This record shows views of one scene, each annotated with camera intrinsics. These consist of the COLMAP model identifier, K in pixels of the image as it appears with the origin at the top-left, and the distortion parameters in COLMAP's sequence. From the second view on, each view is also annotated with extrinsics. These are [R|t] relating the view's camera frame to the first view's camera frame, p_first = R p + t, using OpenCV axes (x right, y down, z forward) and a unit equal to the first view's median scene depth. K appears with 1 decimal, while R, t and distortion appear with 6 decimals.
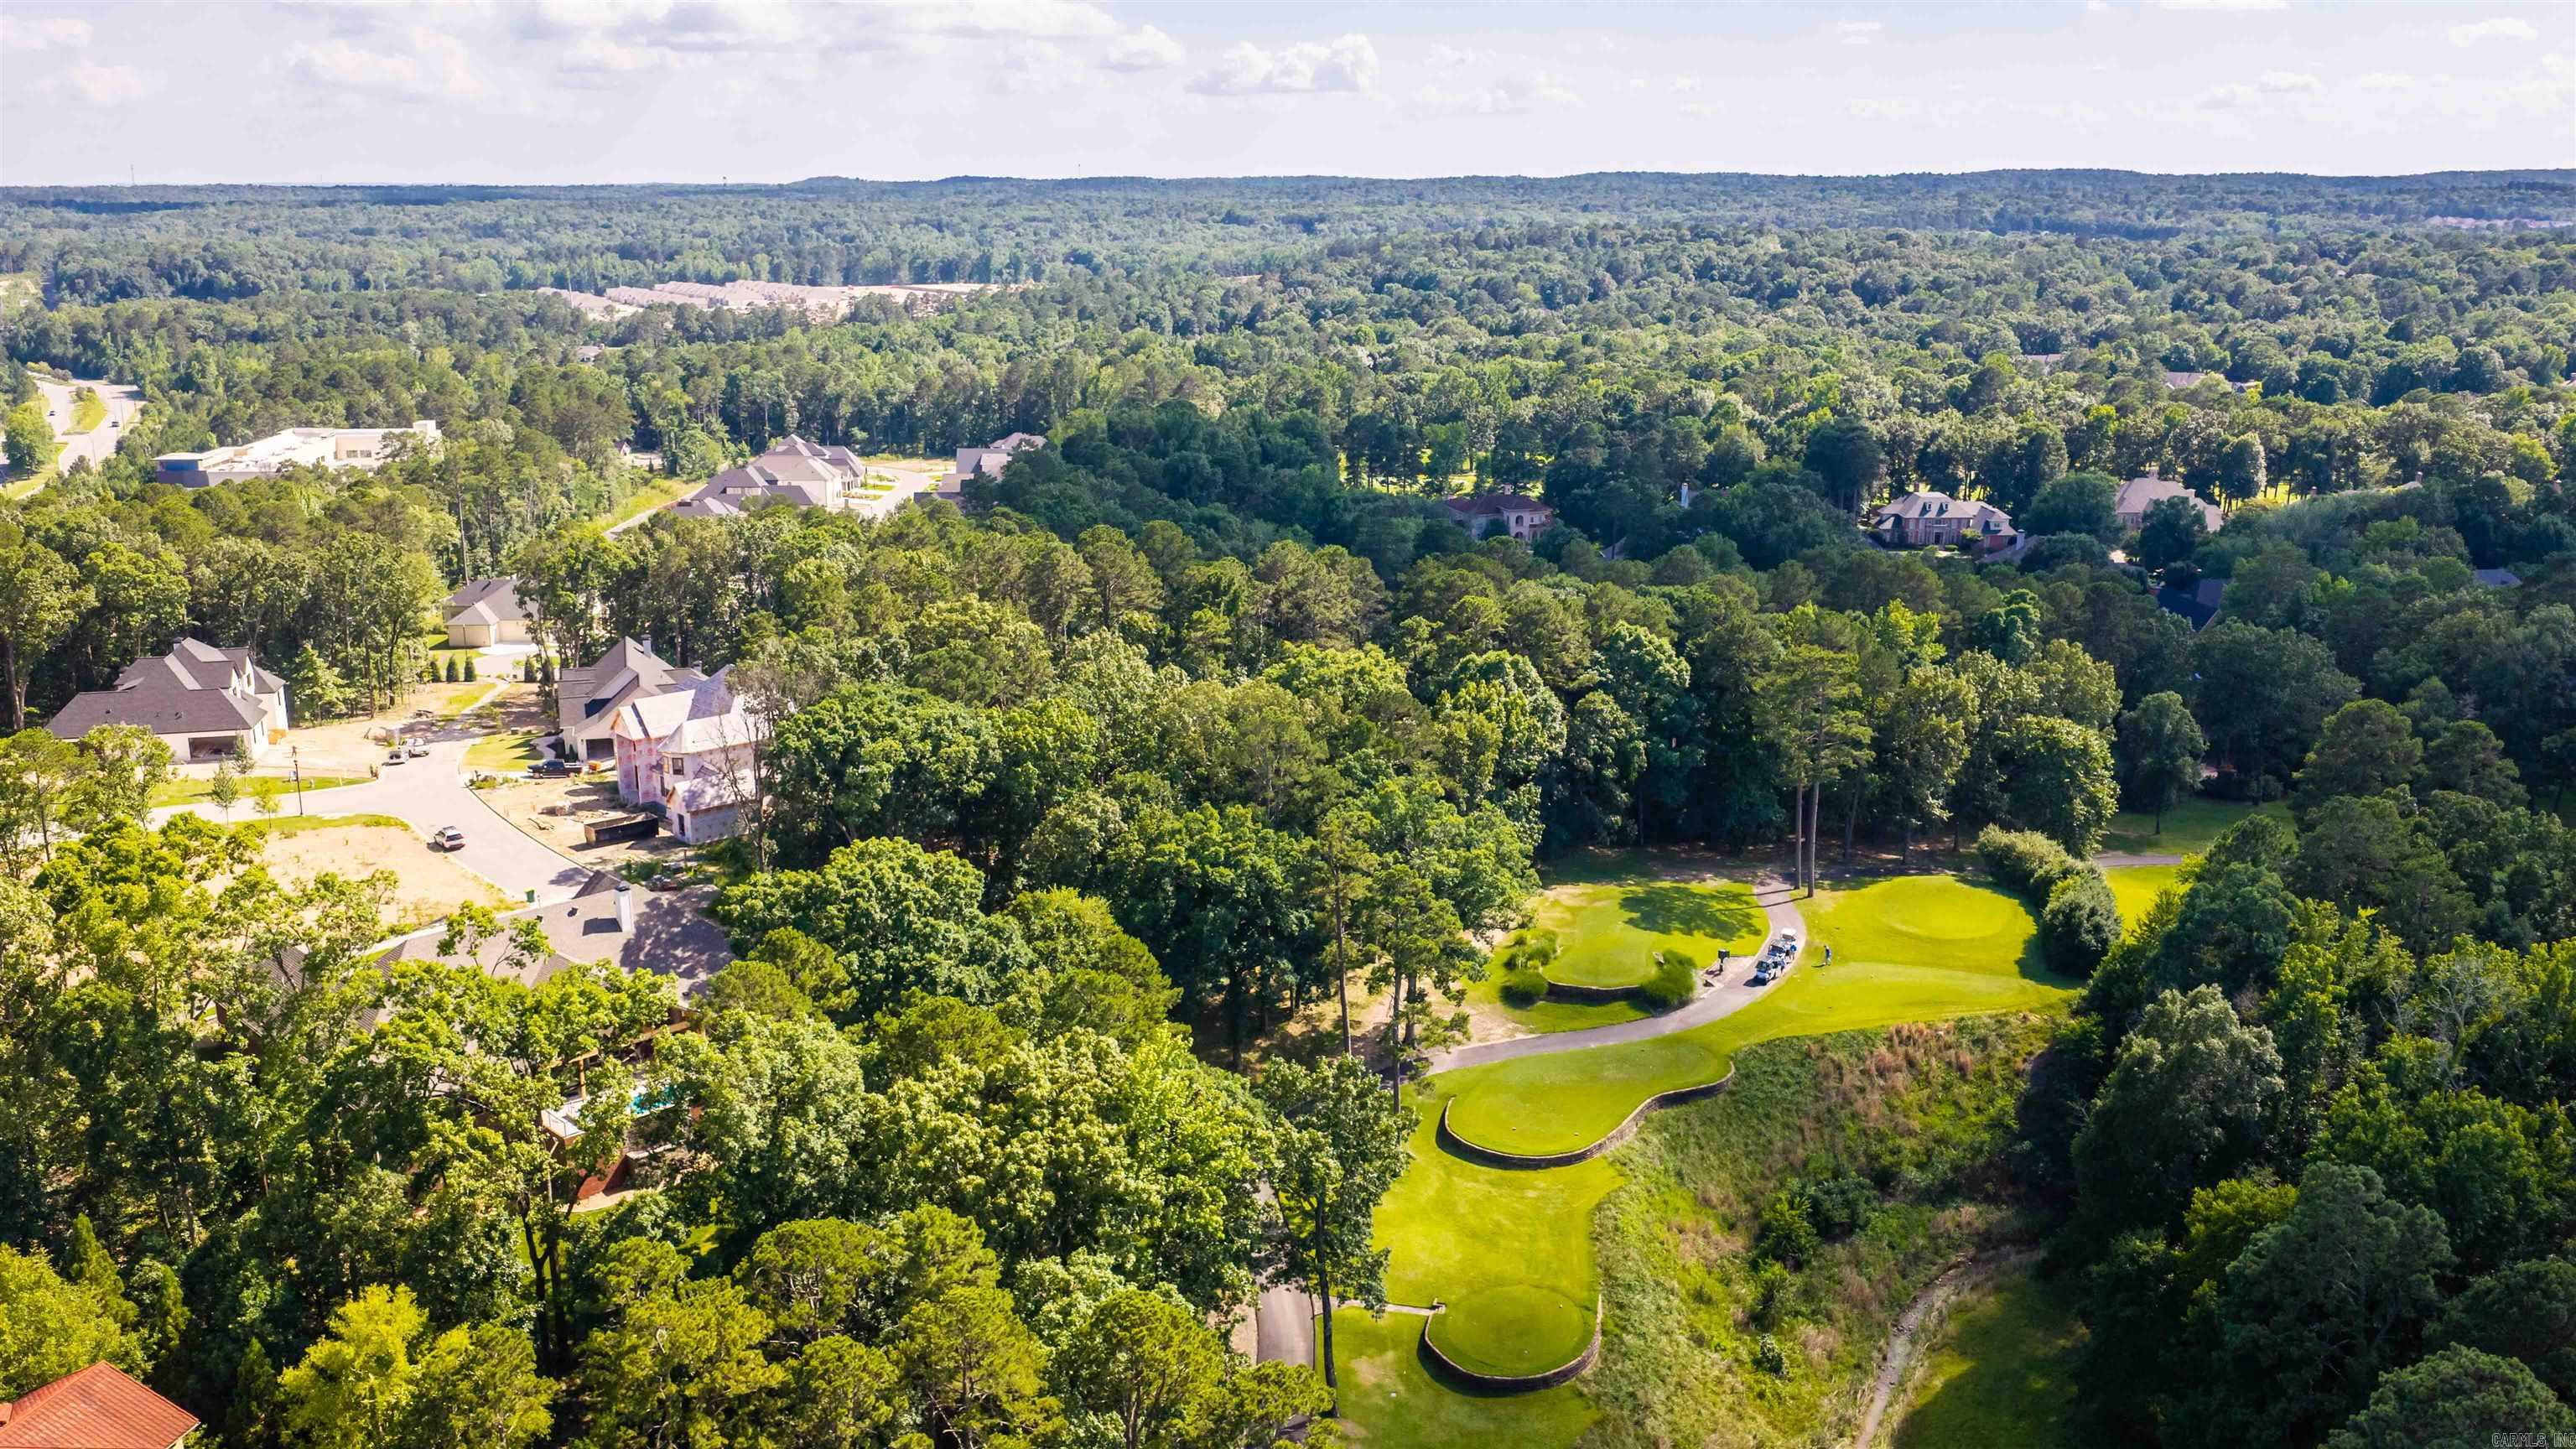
lens RADIAL K [[2098.1, 0, 1281.3], [0, 2098.1, 733.9], [0, 0, 1]] dist [0.024889, -0.058443]
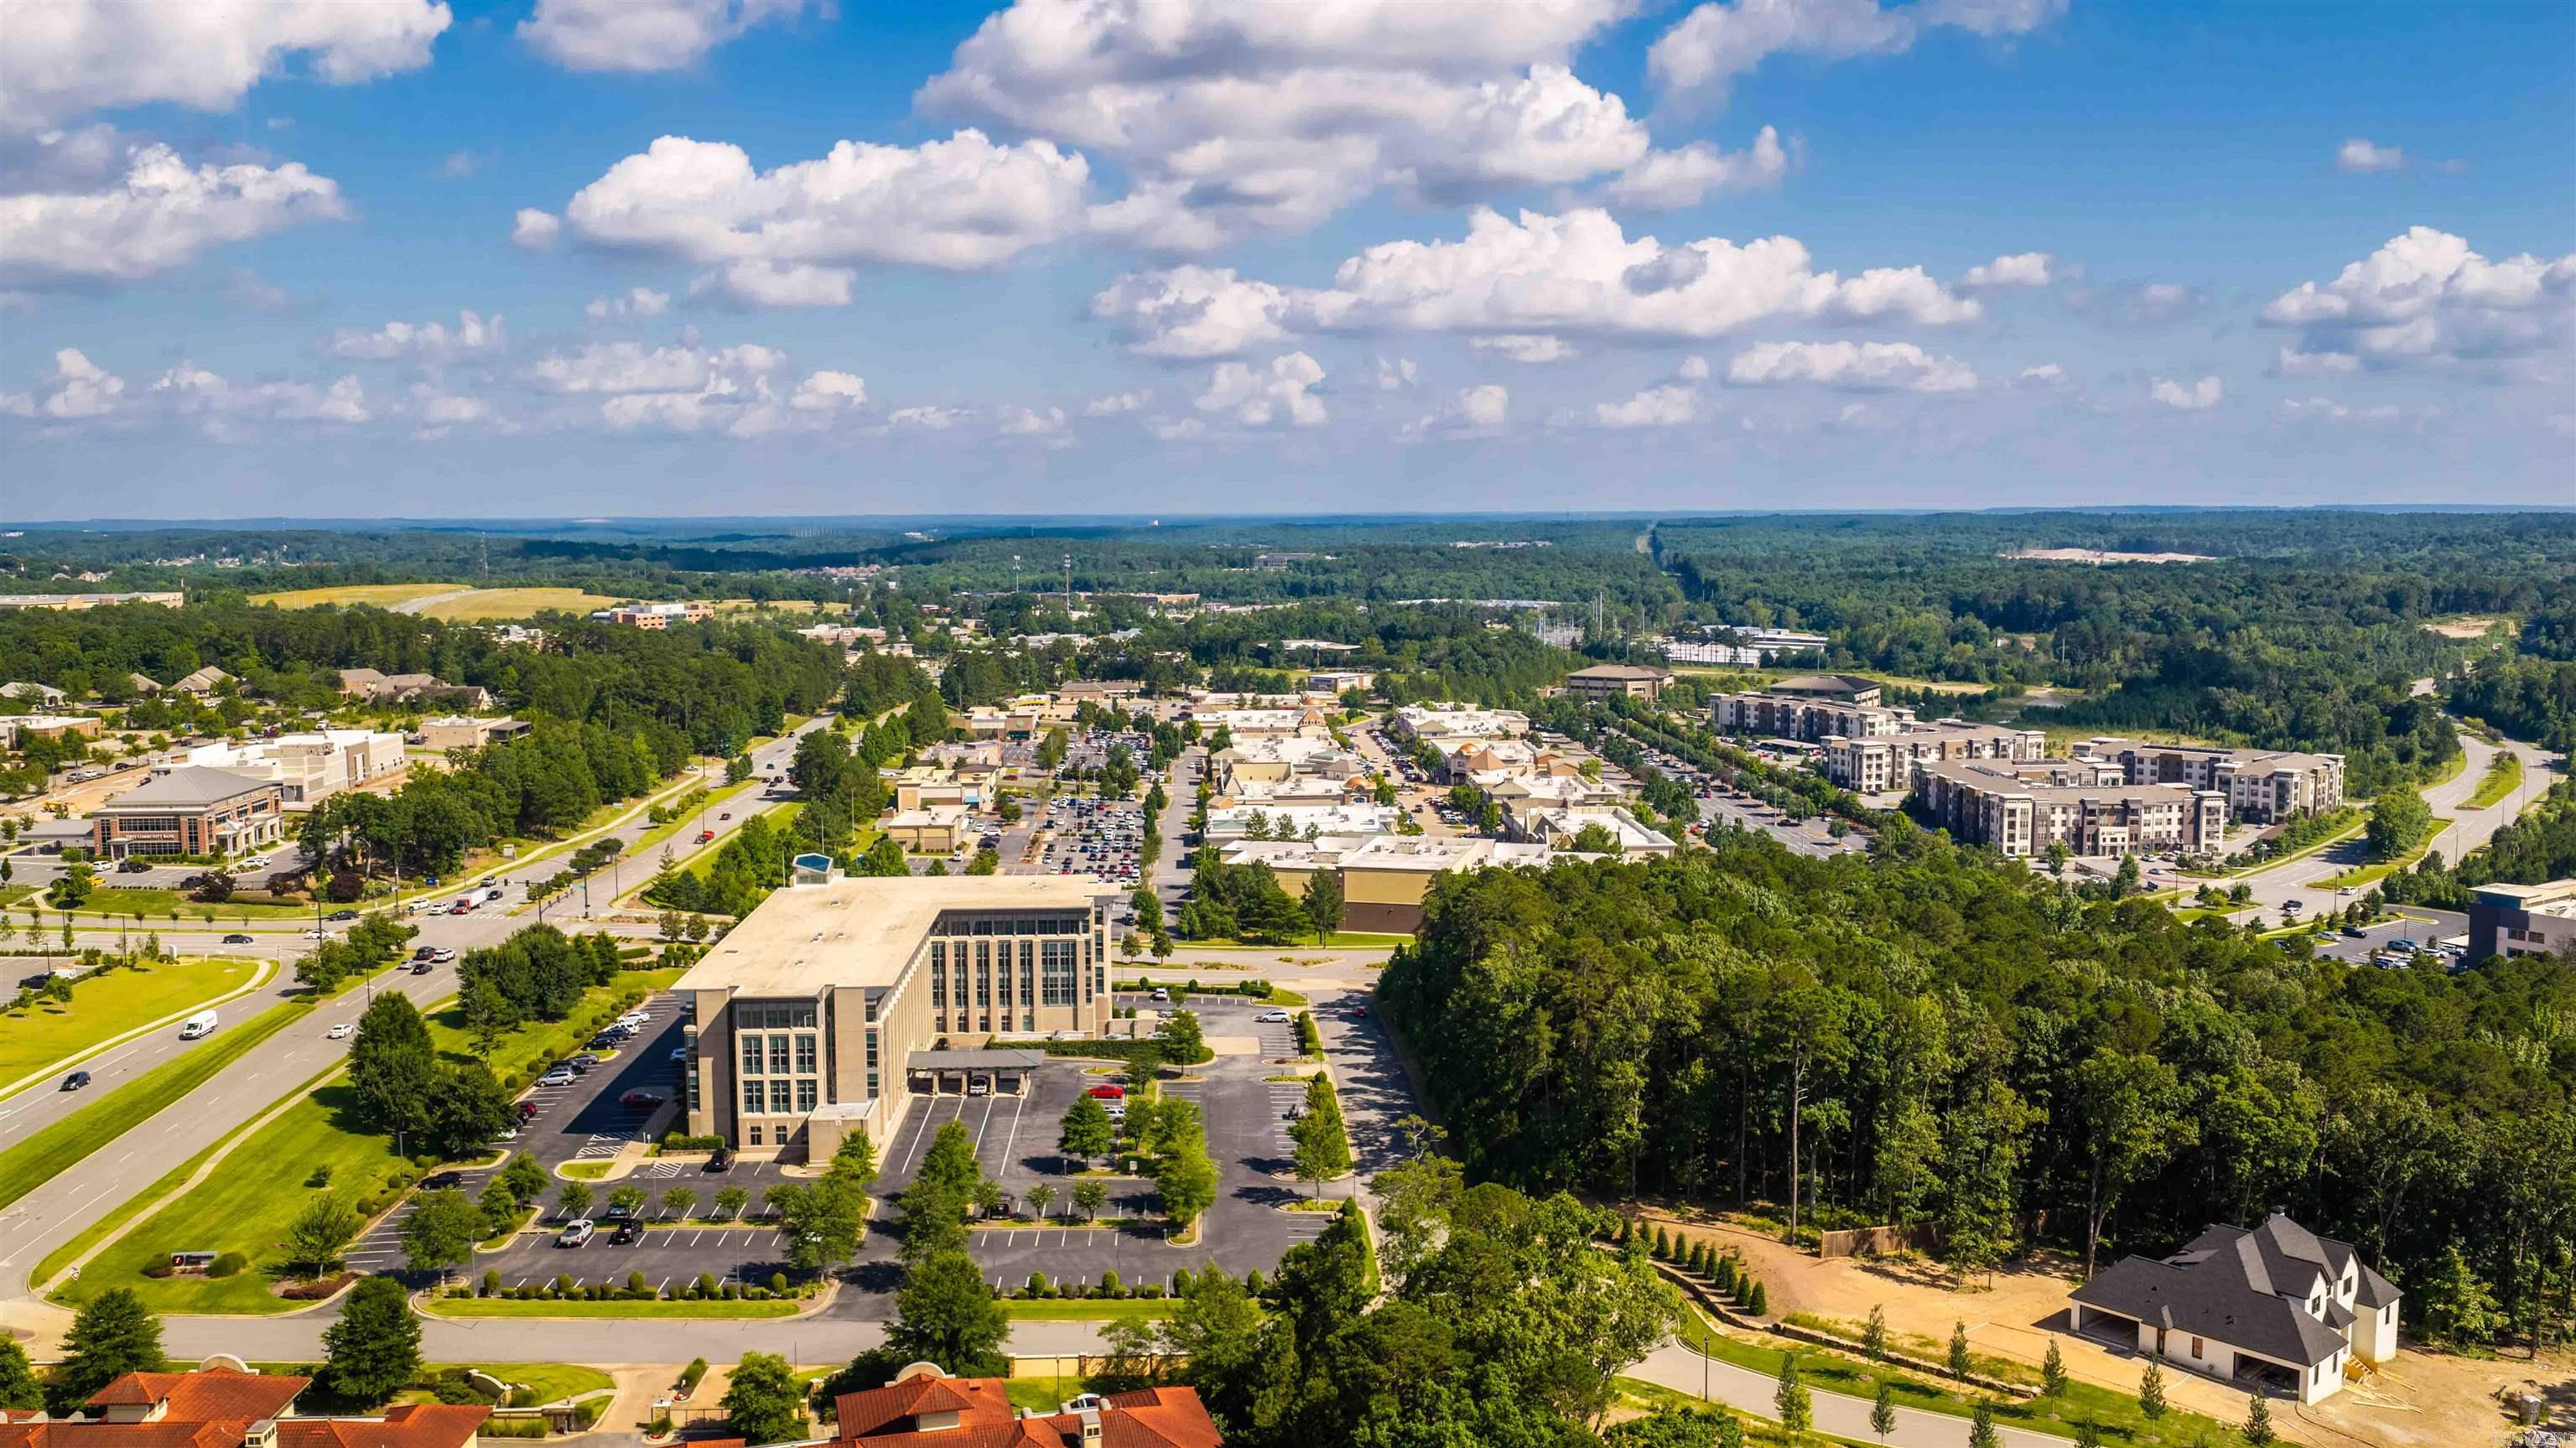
lens RADIAL K [[2098.0, 0, 1281.3], [0, 2098.0, 733.4], [0, 0, 1]] dist [0.024889, -0.058443]
pose [[0.472332, 0.090535, -0.876759, -0.006532], [-0.216993, 0.976040, -0.016113, -0.065413], [0.854293, 0.197861, 0.480661, 0.127634]]
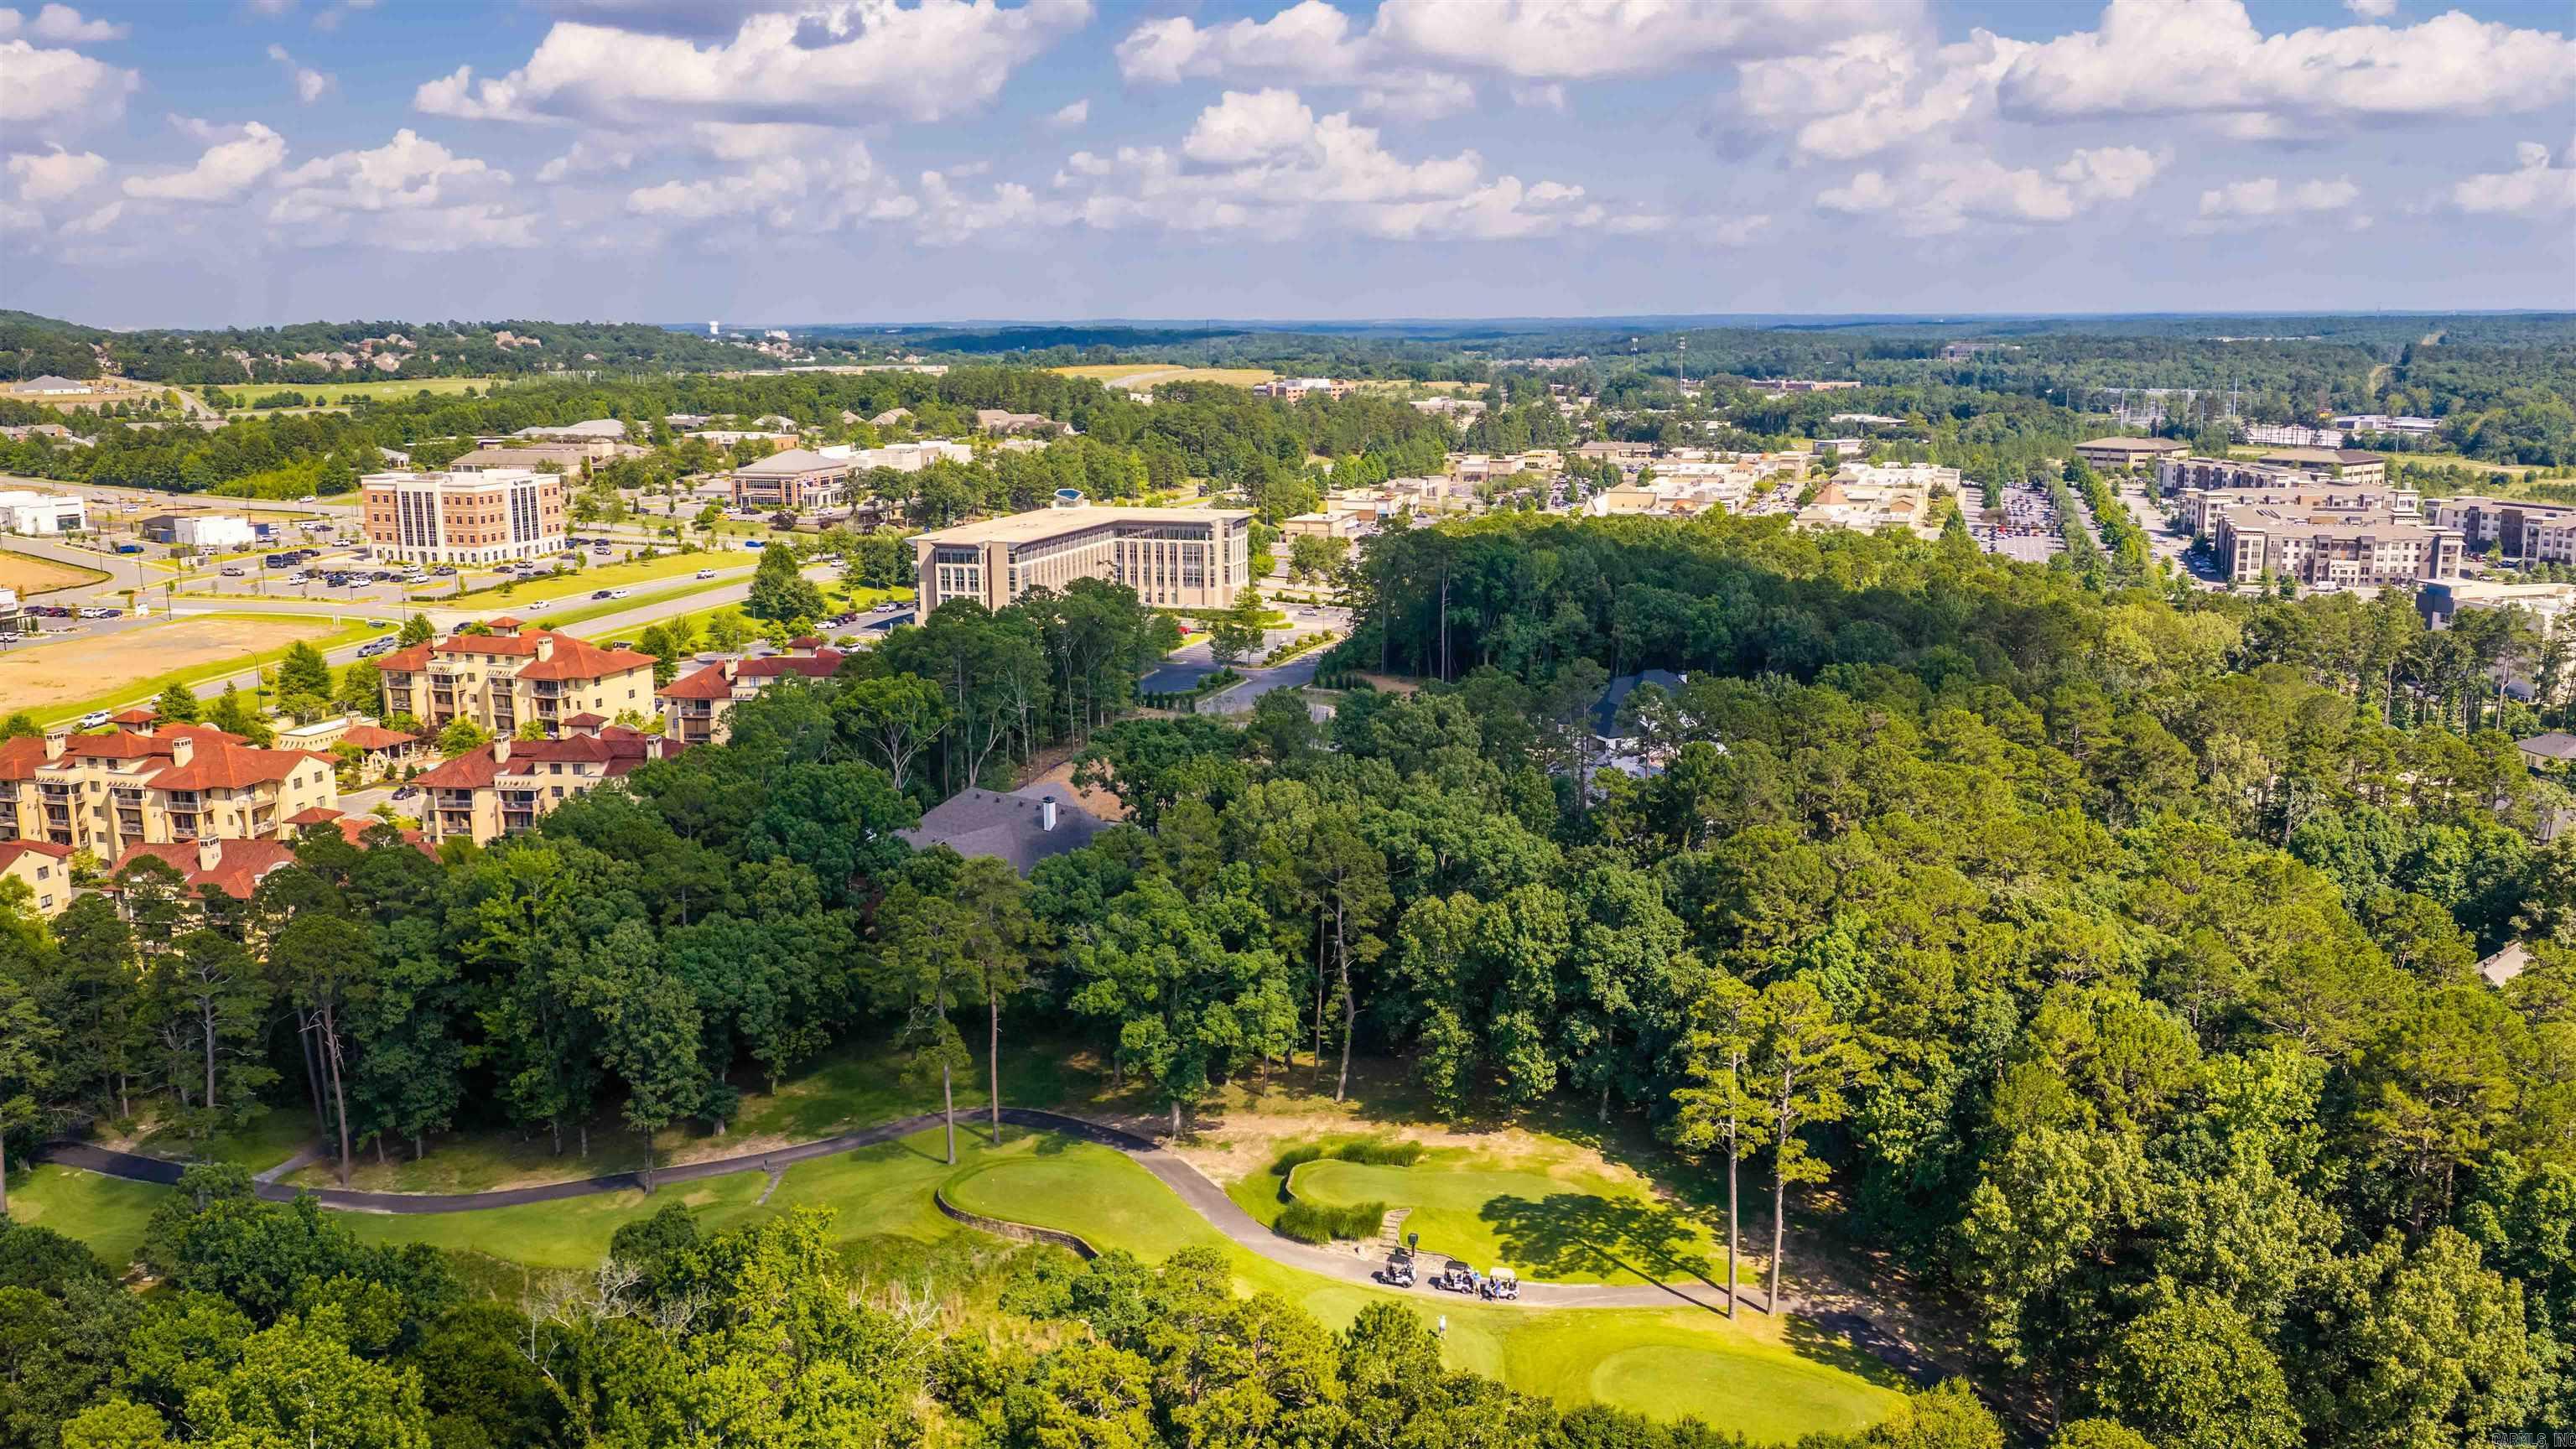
lens RADIAL K [[2082.1, 0, 1302.1], [0, 2082.1, 777.5], [0, 0, 1]] dist [0.034690, -0.061603]
pose [[0.129892, 0.212851, -0.968412, 0.361493], [-0.243017, 0.953732, 0.177028, -0.079021], [0.961286, 0.212346, 0.175608, 0.288979]]
